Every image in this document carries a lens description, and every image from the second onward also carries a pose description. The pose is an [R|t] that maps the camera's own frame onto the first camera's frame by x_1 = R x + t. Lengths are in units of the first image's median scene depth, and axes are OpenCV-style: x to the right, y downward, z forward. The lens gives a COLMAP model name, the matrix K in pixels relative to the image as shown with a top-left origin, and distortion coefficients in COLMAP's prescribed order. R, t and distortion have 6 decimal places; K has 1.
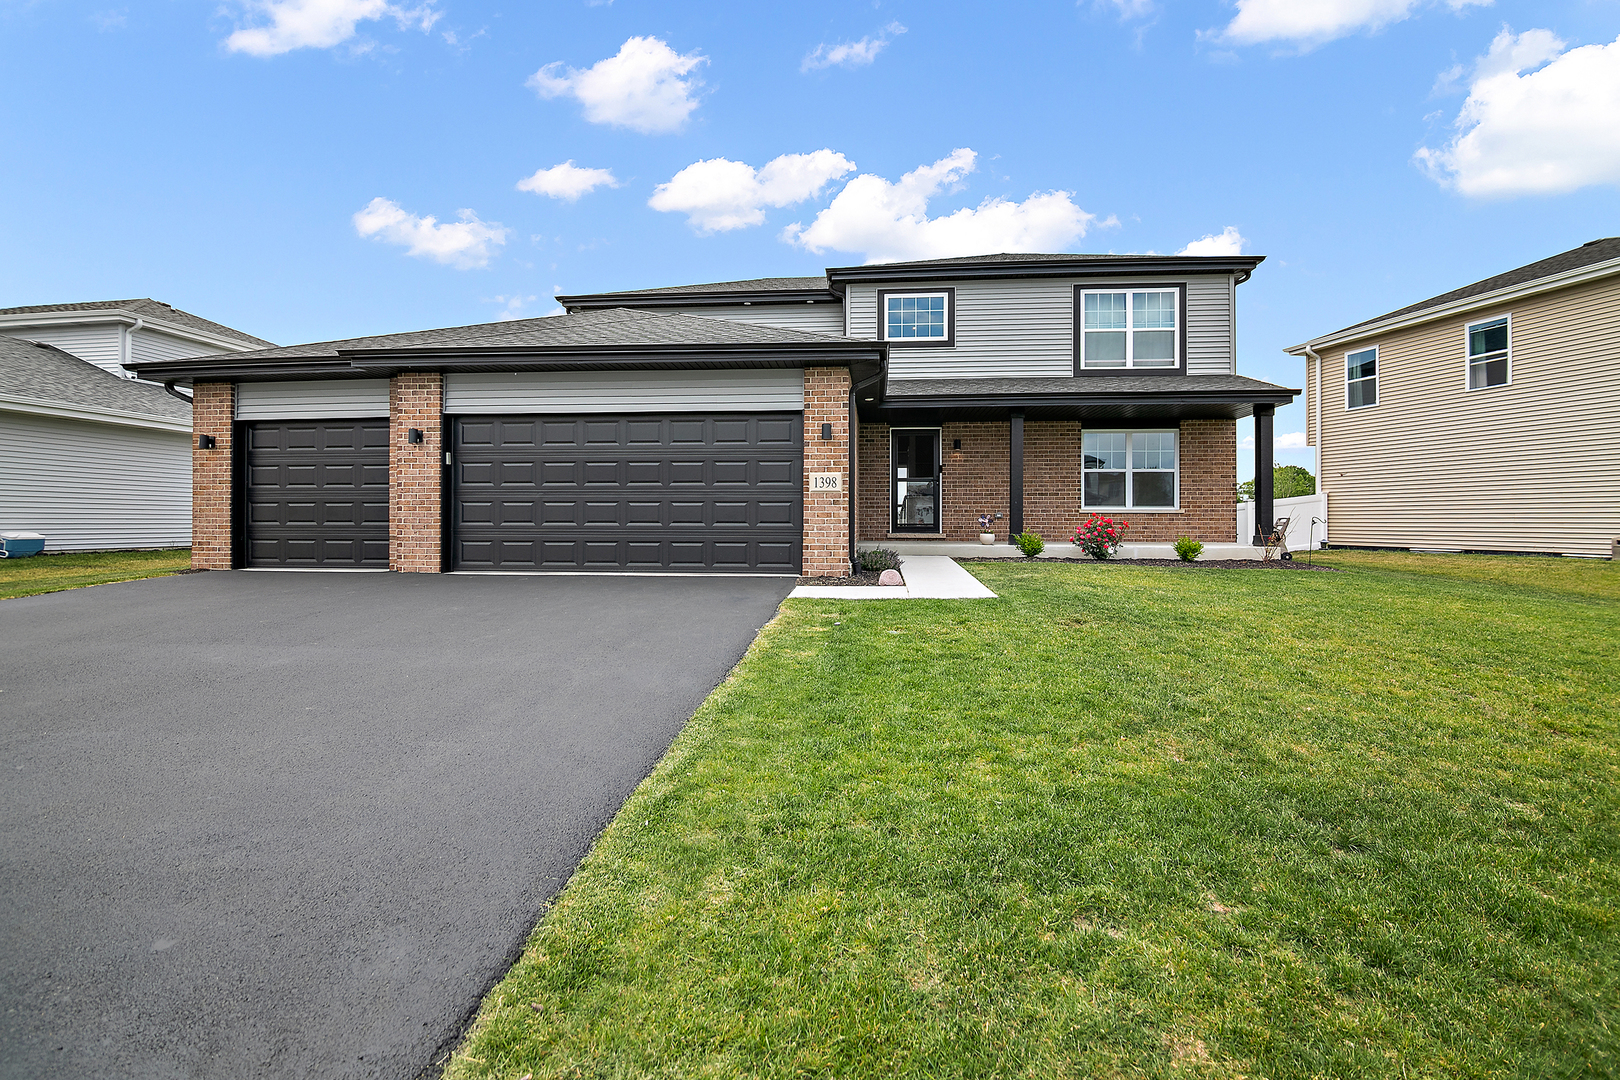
lens RADIAL K [[720.6, 0, 818.0], [0, 720.6, 536.5], [0, 0, 1]] dist [-0.000849, -0.010519]
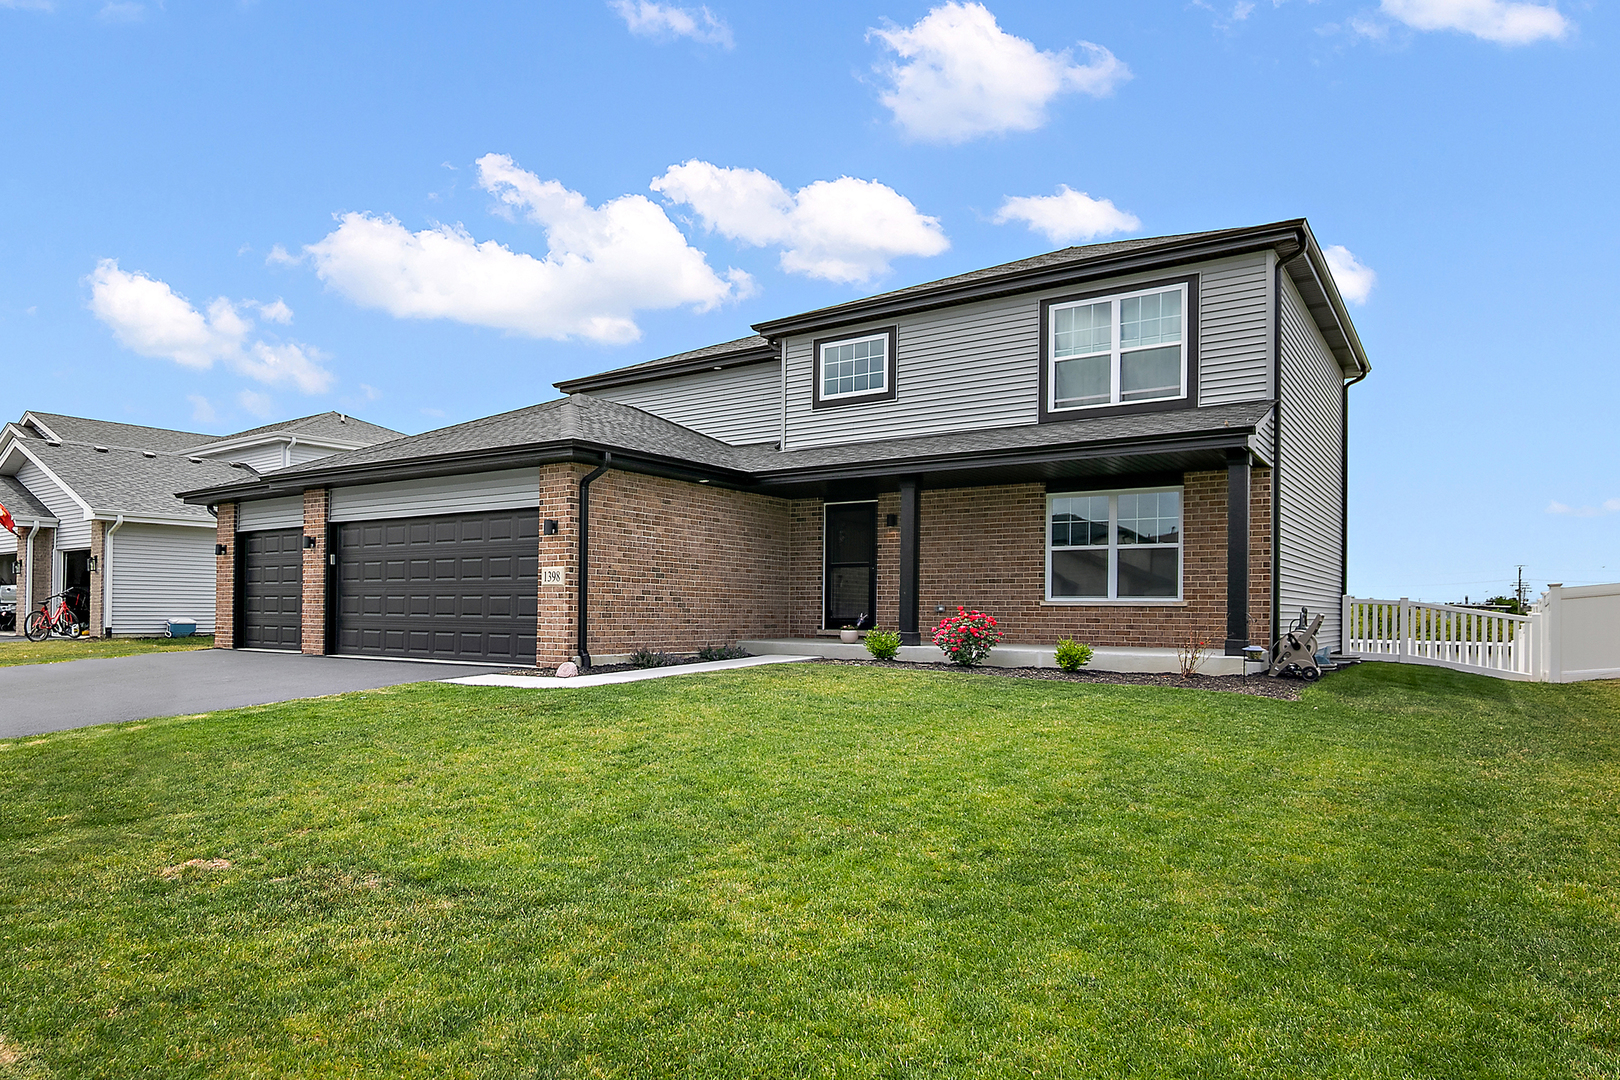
lens RADIAL K [[1103.6, 0, 809.9], [0, 1103.6, 619.9], [0, 0, 1]] dist [-0.000024, -0.000757]
pose [[0.850672, 0.009885, -0.525604, 0.759134], [-0.017714, 0.999794, -0.009868, -0.002855], [0.525399, 0.017705, 0.850672, -0.093514]]
